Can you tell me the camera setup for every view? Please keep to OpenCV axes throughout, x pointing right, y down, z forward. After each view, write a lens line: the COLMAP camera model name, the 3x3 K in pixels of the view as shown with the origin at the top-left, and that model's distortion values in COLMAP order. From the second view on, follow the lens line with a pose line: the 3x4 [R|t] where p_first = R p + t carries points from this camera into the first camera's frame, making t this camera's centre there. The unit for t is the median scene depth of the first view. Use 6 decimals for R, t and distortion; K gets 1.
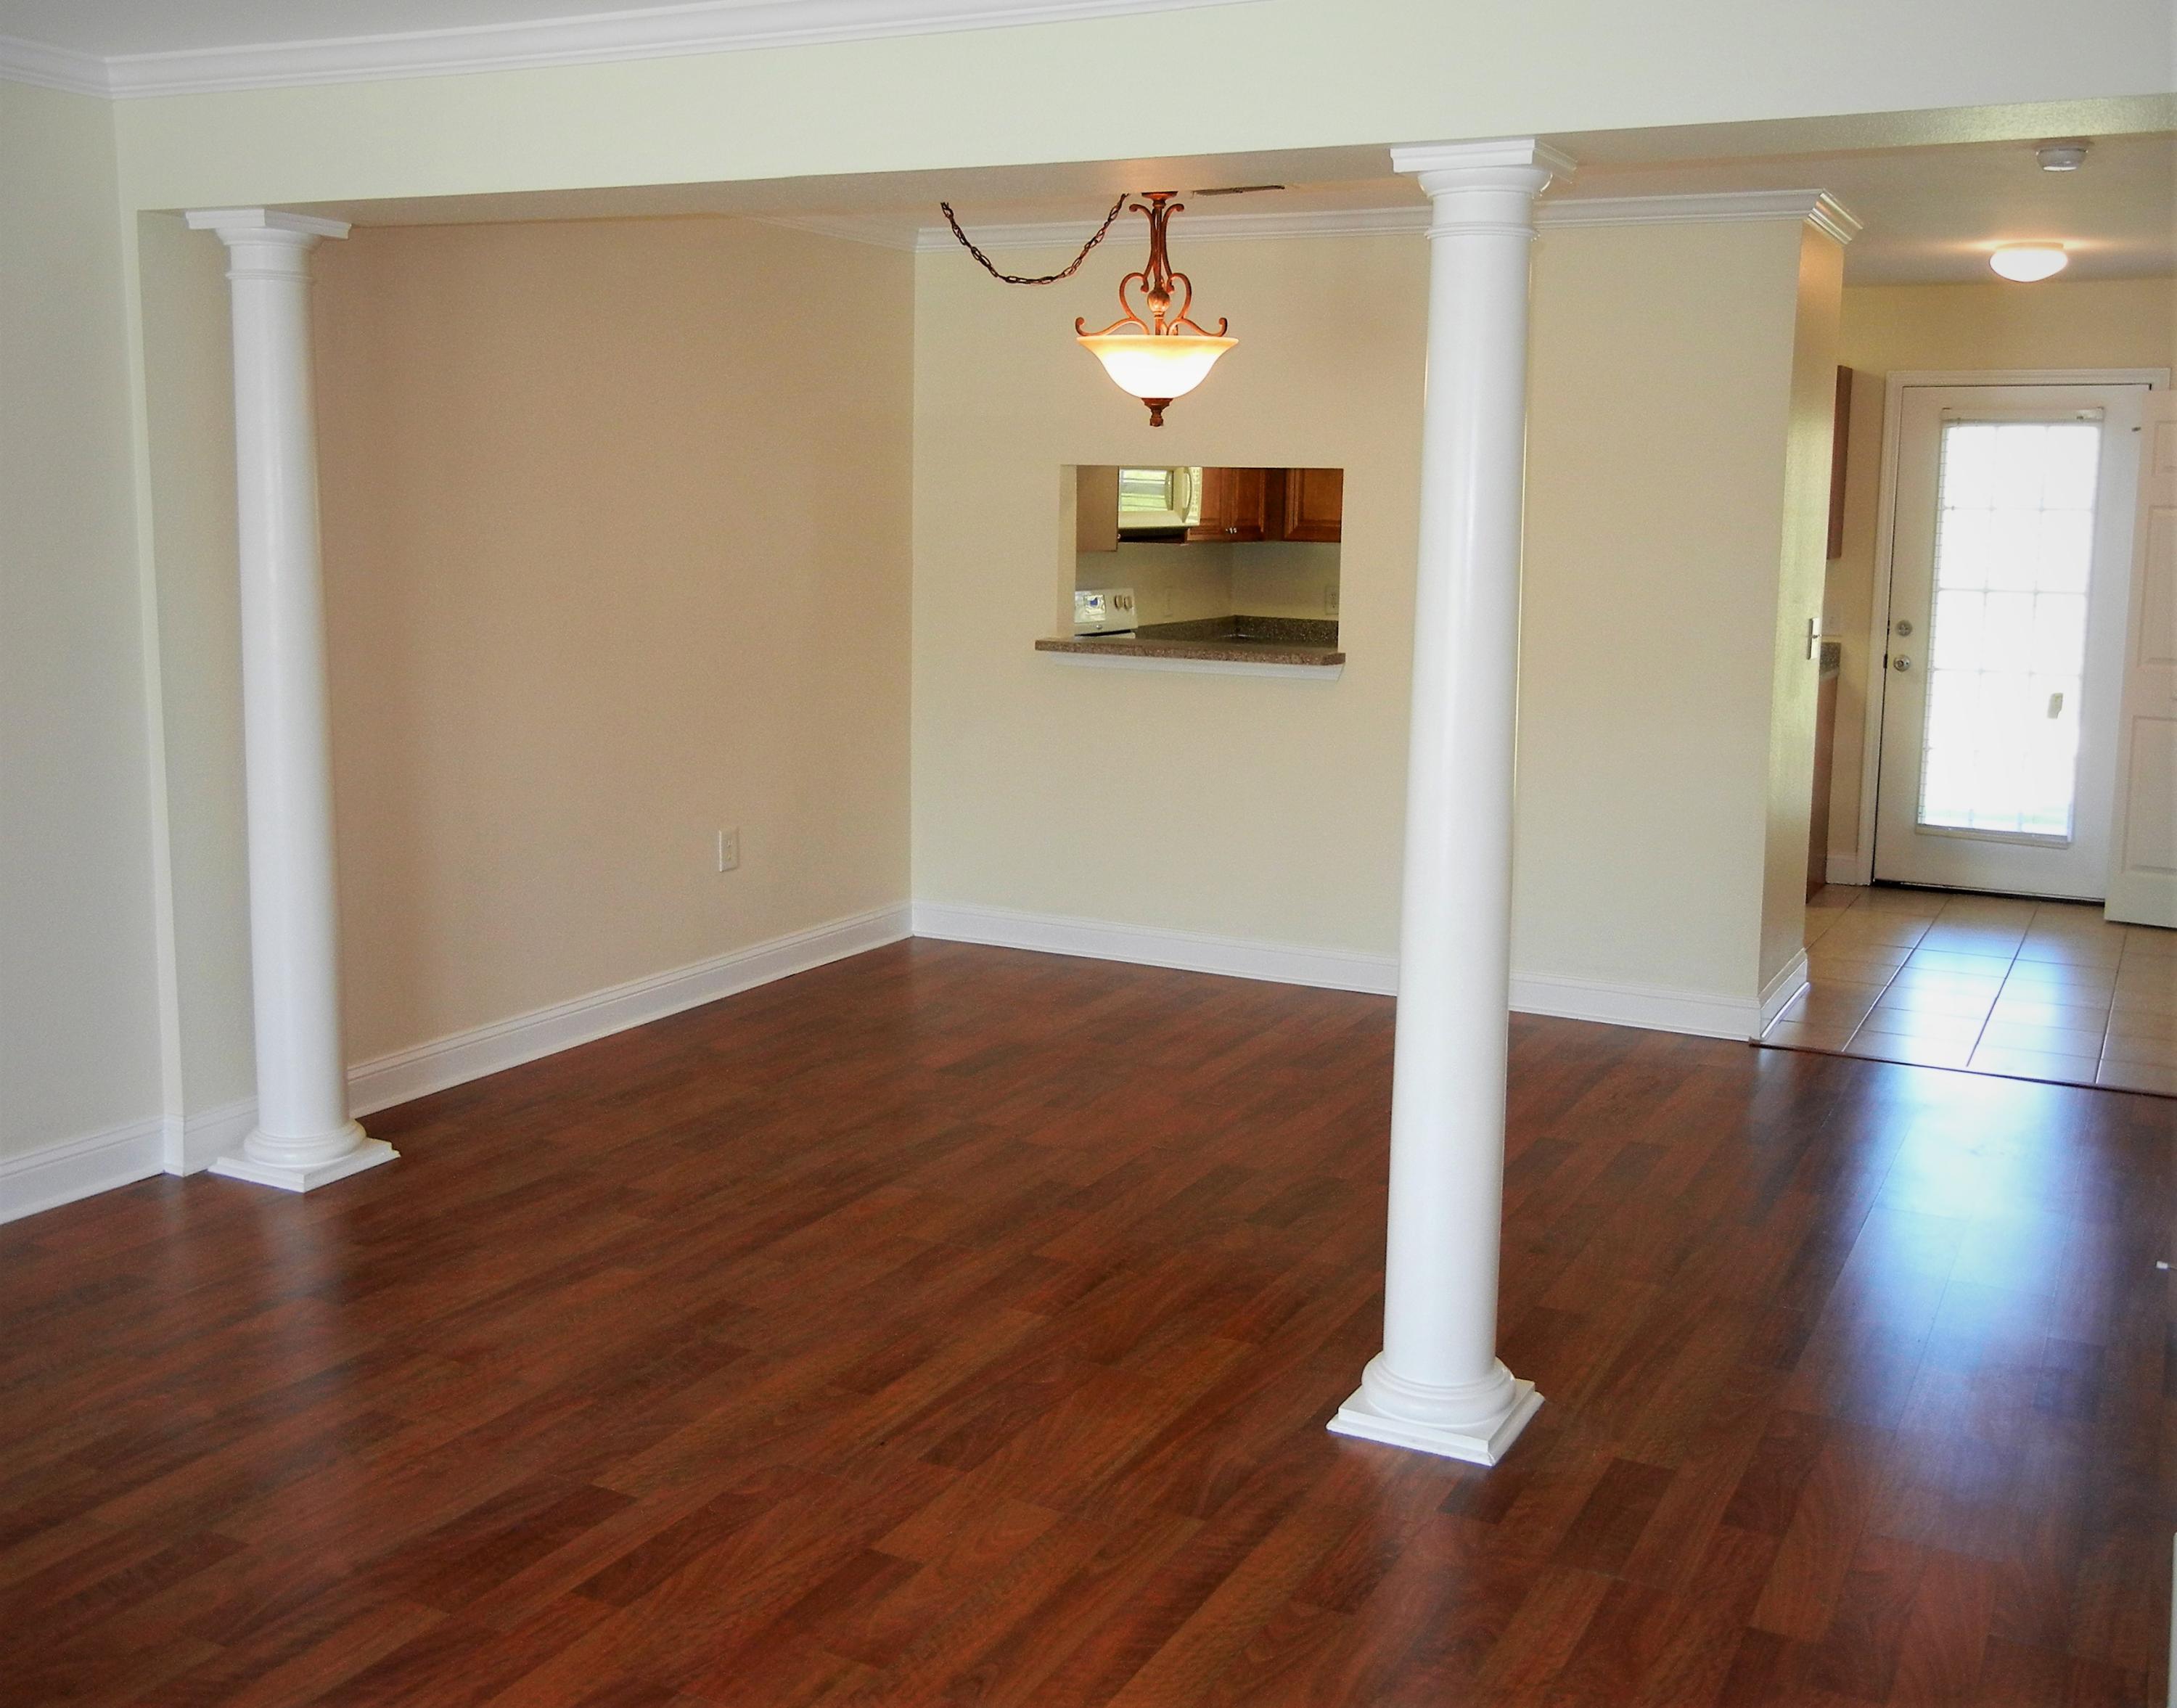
lens RADIAL K [[2142.8, 0, 1088.5], [0, 2142.8, 854.0], [0, 0, 1]] dist [0.001996, -0.008202]
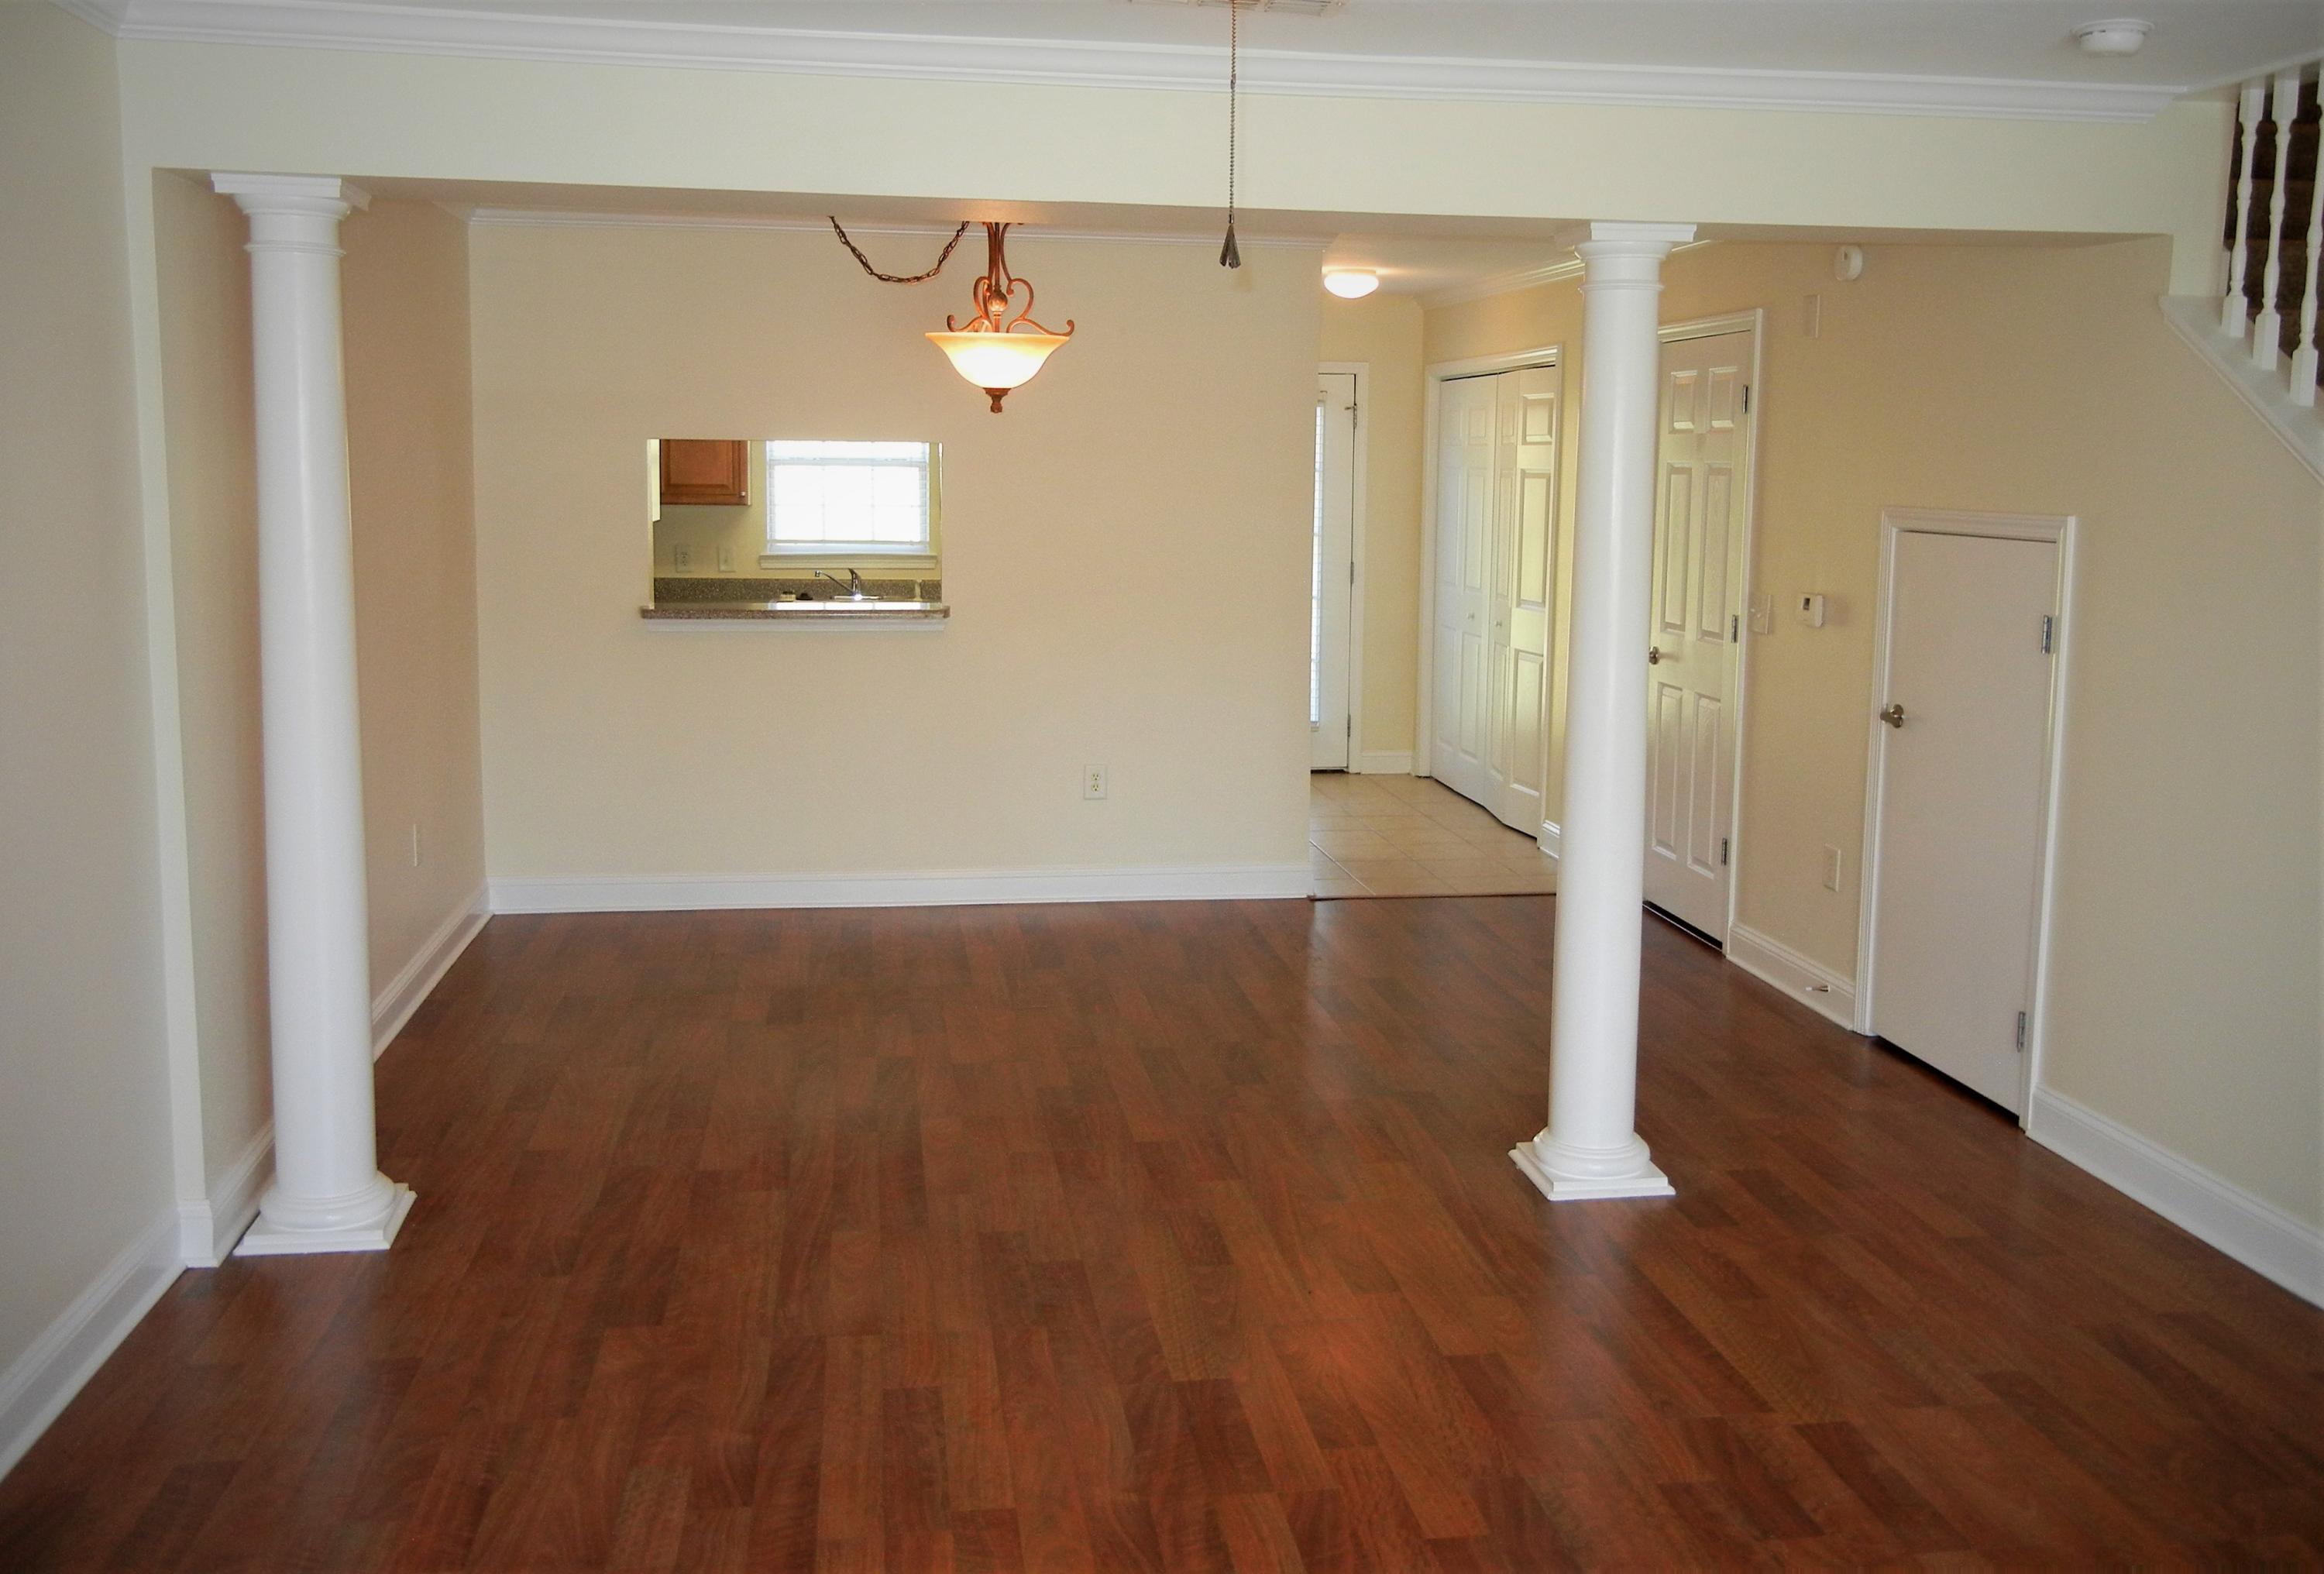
lens RADIAL K [[2021.2, 0, 1162.0], [0, 2021.2, 787.0], [0, 0, 1]] dist [-0.011599, -0.000467]
pose [[0.811171, -0.102136, 0.575822, -0.585227], [0.100213, 0.994343, 0.035200, -0.036594], [-0.576159, 0.029152, 0.816817, 0.099404]]
